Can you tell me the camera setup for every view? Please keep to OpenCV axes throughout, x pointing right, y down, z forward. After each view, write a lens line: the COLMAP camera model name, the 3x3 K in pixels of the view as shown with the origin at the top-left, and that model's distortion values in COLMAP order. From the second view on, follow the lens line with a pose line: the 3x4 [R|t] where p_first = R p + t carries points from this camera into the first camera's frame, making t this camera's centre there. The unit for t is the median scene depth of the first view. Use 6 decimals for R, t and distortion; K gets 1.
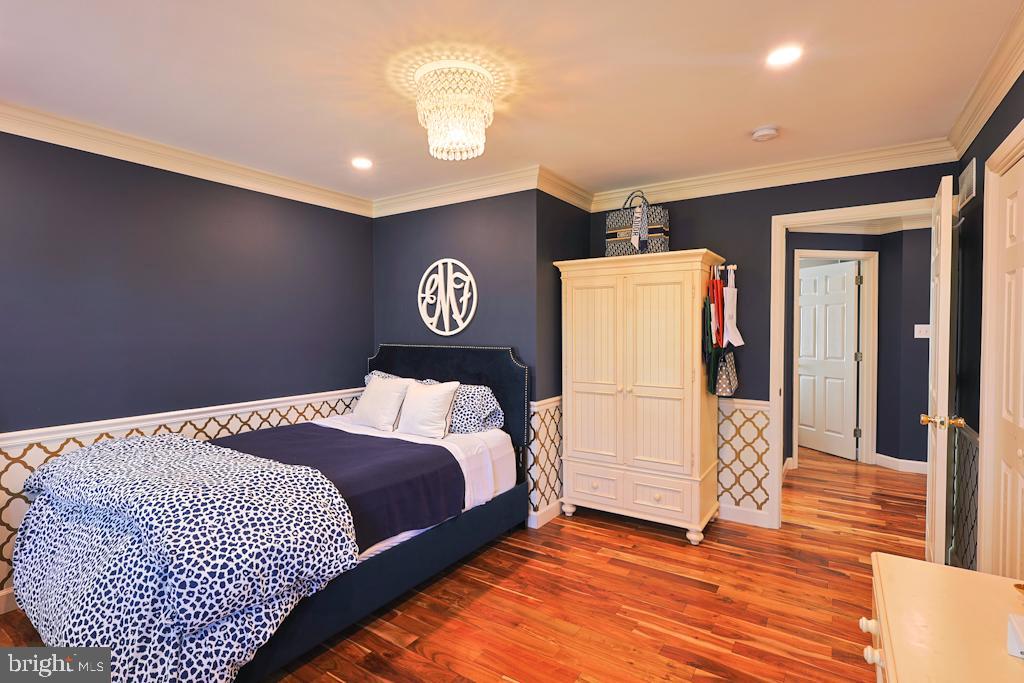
lens RADIAL K [[502.2, 0, 514.0], [0, 502.2, 340.5], [0, 0, 1]] dist [0.000519, -0.000288]
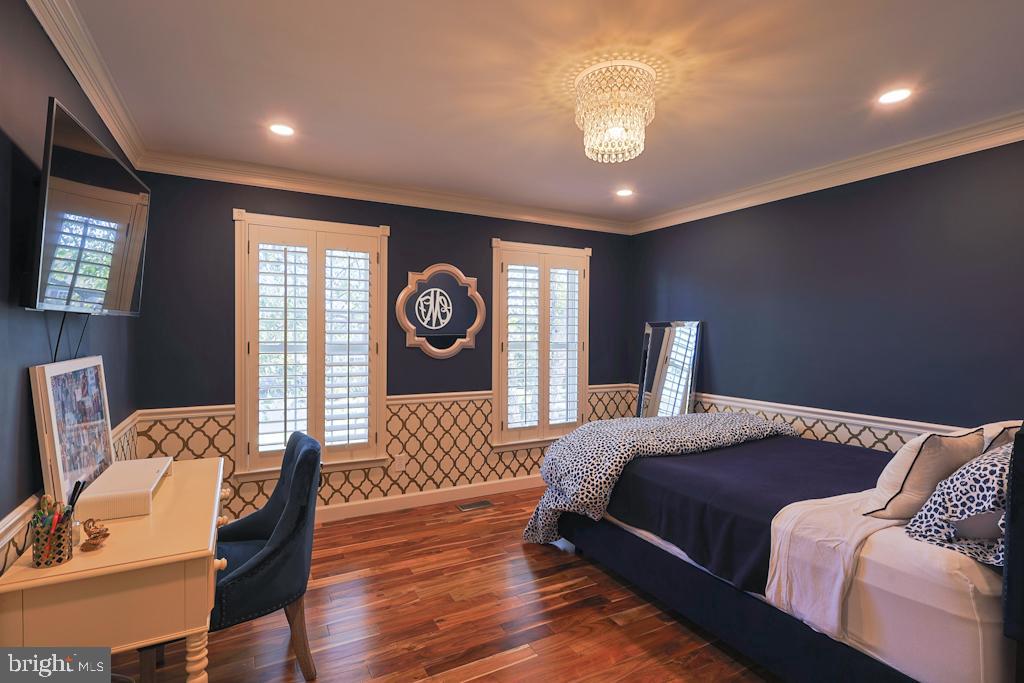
lens RADIAL K [[502.2, 0, 514.0], [0, 502.2, 340.5], [0, 0, 1]] dist [0.000519, -0.000288]
pose [[-0.463850, 0.012621, -0.885824, 0.861576], [-0.039560, 0.998606, 0.034943, -0.028088], [0.885030, 0.051252, -0.462704, 1.310918]]
